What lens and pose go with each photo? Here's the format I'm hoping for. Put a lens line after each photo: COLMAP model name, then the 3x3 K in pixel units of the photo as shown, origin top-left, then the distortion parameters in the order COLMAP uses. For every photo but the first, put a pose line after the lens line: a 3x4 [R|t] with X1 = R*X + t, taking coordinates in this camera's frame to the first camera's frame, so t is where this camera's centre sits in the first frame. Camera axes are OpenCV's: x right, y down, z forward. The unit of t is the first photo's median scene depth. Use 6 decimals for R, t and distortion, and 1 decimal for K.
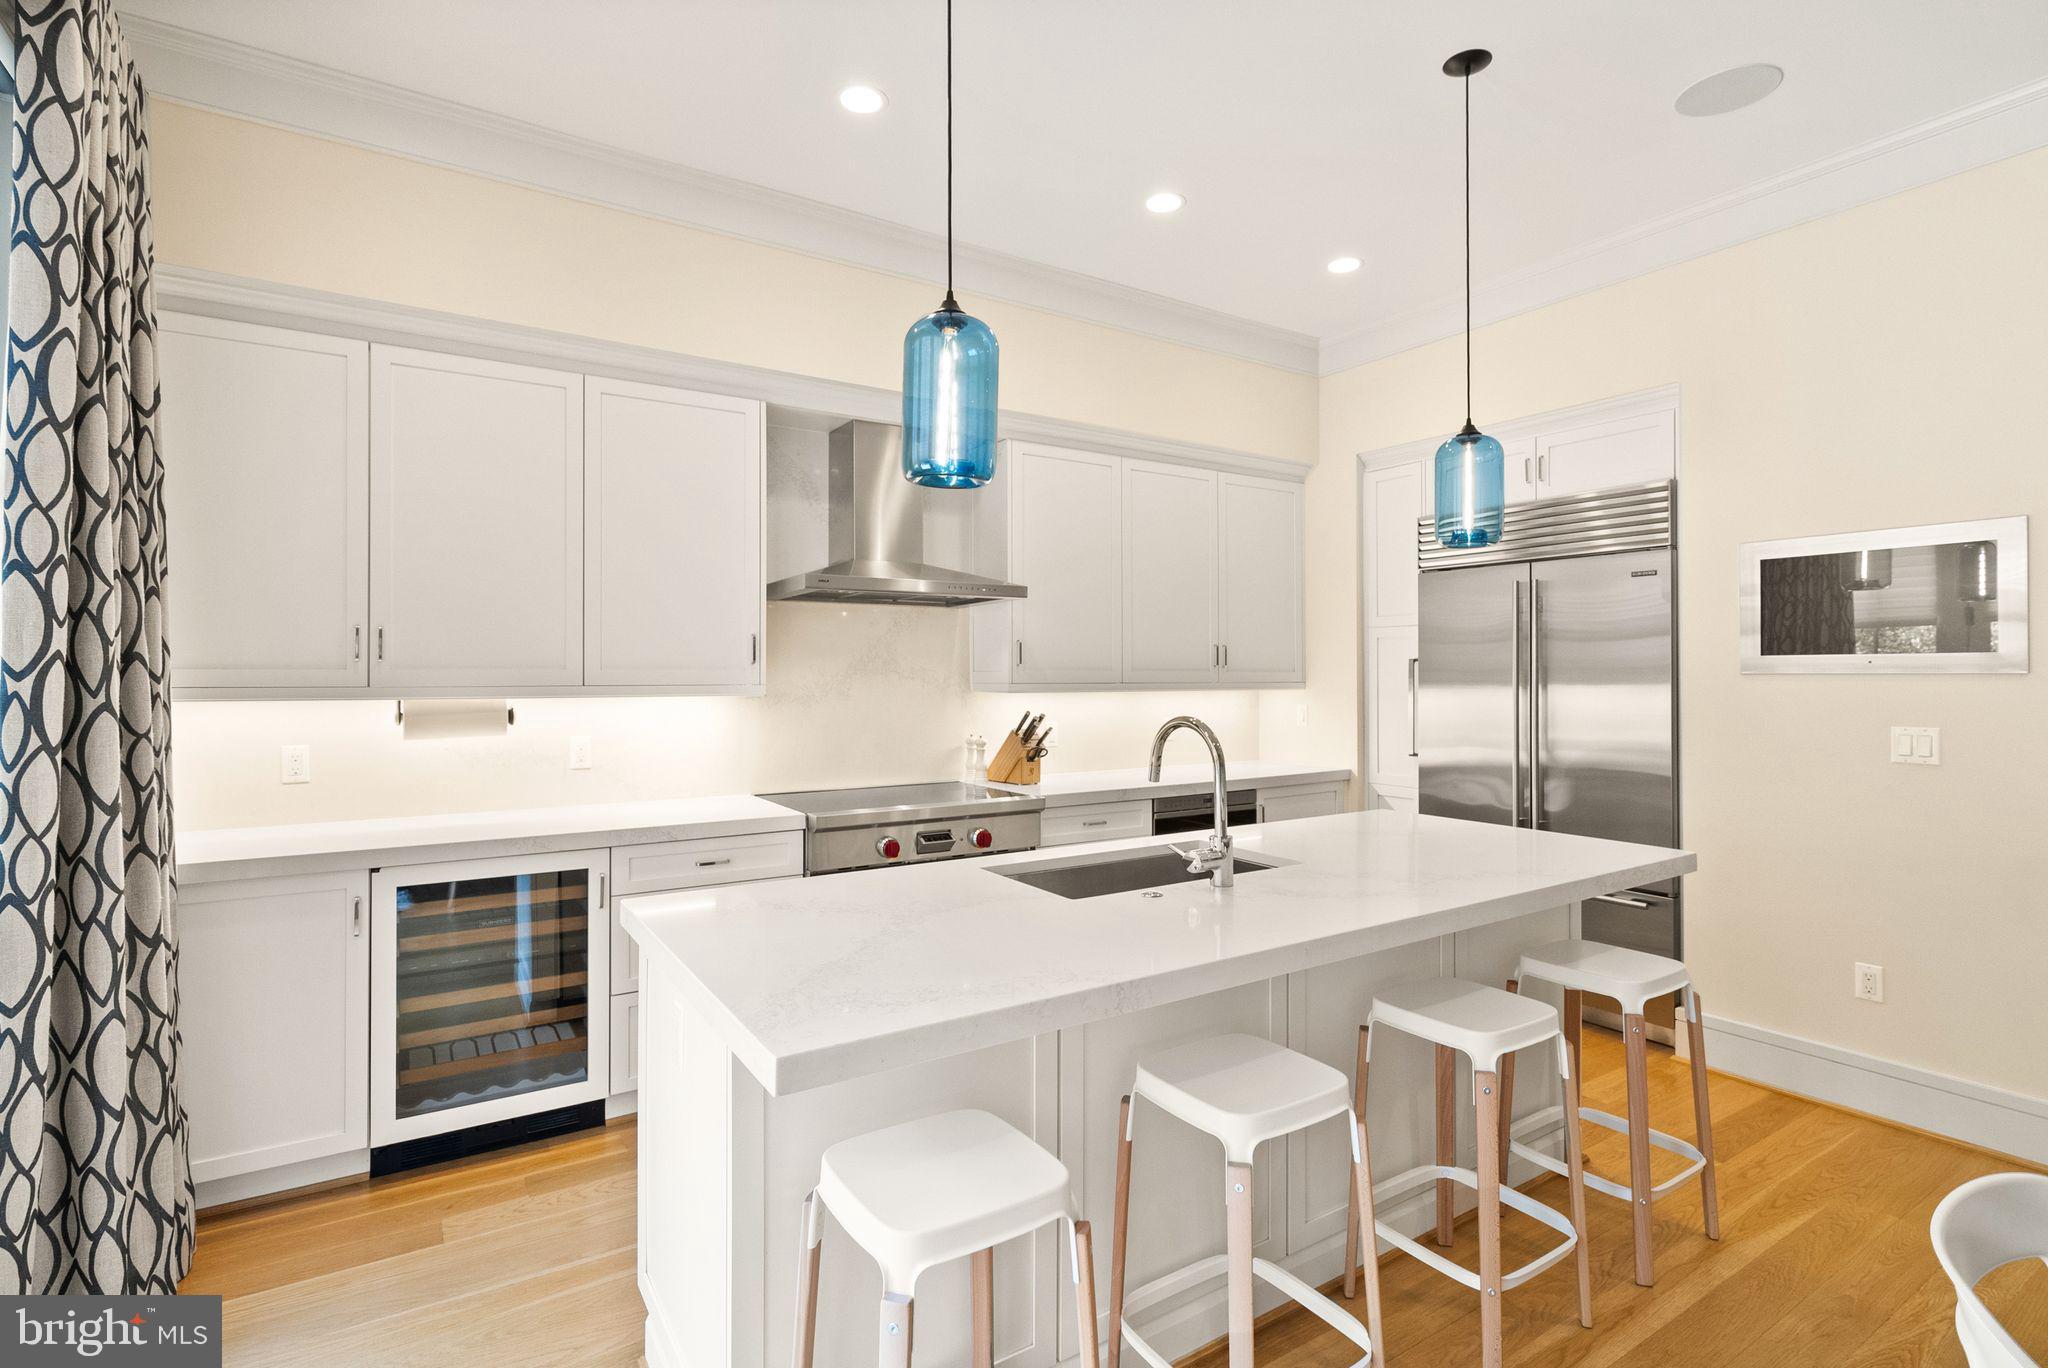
lens RADIAL K [[952.1, 0, 1029.9], [0, 952.1, 672.3], [0, 0, 1]] dist [-0.007349, 0.004050]
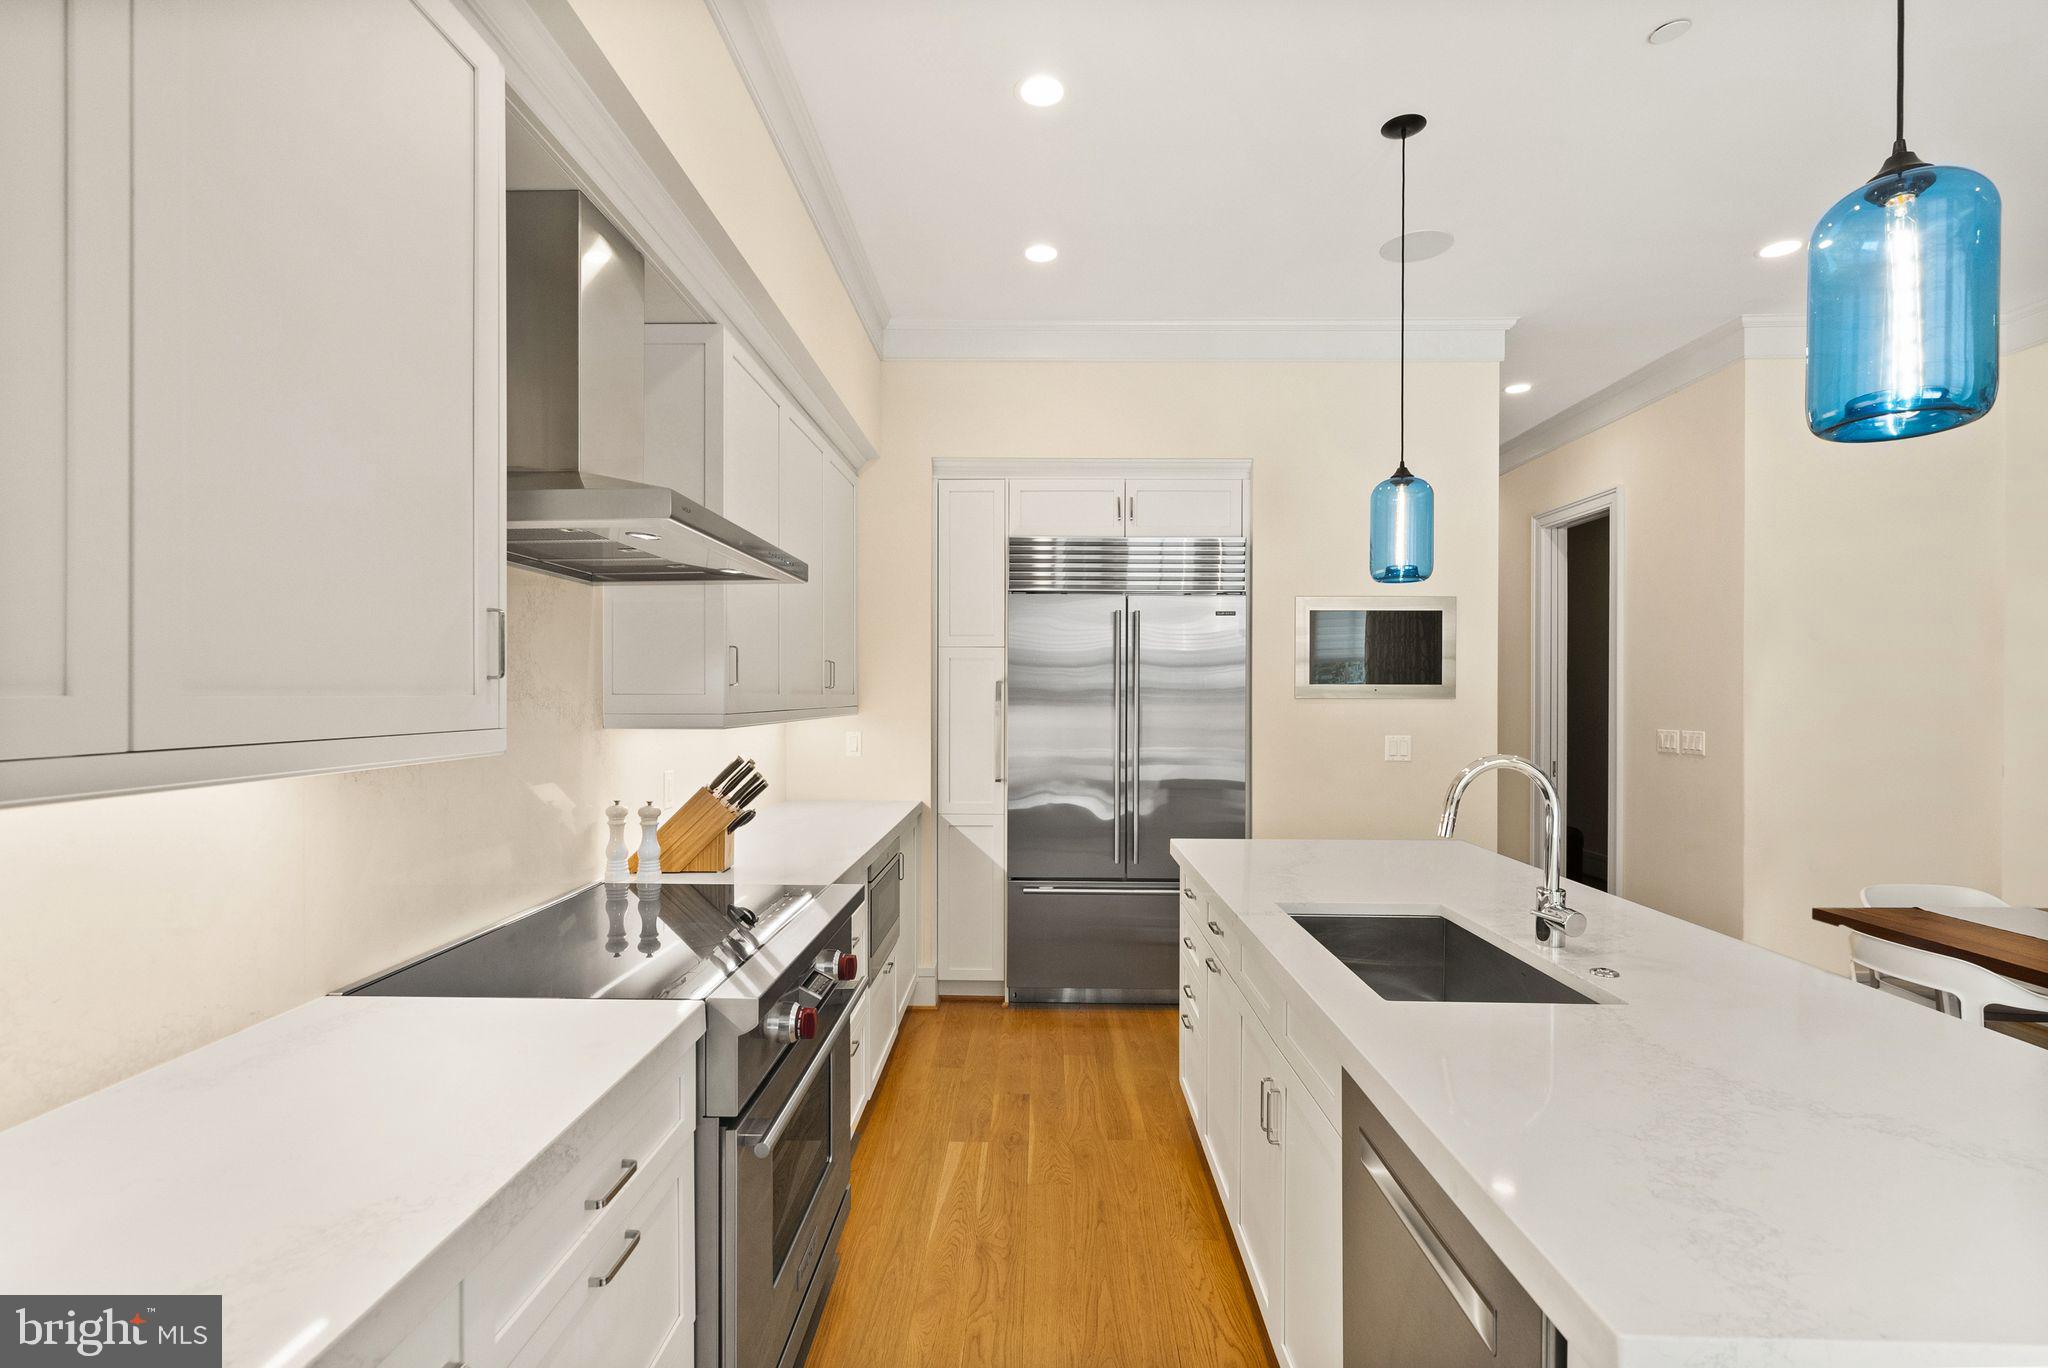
lens RADIAL K [[952.1, 0, 1021.3], [0, 952.1, 694.9], [0, 0, 1]] dist [-0.007349, 0.004050]
pose [[0.569314, -0.000661, 0.822120, -0.486796], [-0.004697, 0.999981, 0.004057, -0.005283], [-0.822107, -0.006171, 0.569300, 0.547307]]
